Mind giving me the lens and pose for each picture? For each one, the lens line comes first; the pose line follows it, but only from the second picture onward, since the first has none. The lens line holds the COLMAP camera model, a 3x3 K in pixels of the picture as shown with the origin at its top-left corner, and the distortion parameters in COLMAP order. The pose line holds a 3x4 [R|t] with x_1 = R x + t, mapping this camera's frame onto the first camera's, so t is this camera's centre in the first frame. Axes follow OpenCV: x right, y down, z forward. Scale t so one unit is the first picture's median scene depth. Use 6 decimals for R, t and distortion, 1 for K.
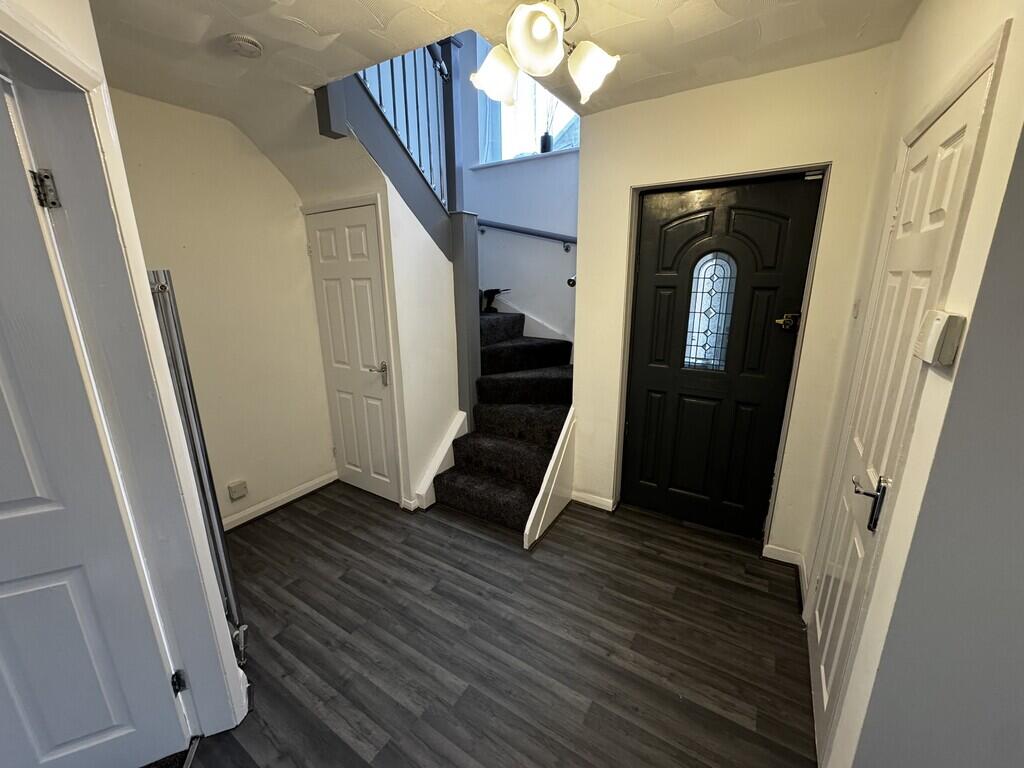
lens RADIAL K [[406.6, 0, 514.1], [0, 406.6, 386.1], [0, 0, 1]] dist [-0.003670, 0.000184]
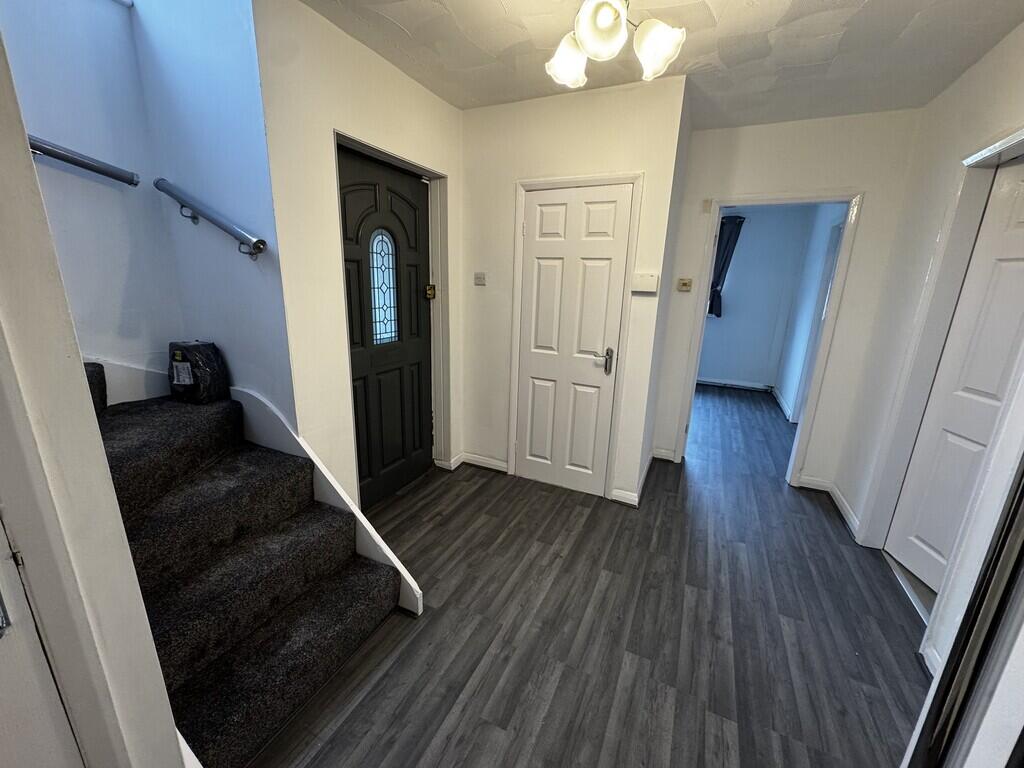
lens RADIAL K [[406.6, 0, 513.3], [0, 406.6, 382.3], [0, 0, 1]] dist [-0.003670, 0.000184]
pose [[-0.113700, -0.238409, 0.964486, -0.742109], [0.226649, 0.938959, 0.258818, -0.178677], [-0.967317, 0.248027, -0.052725, 0.961932]]
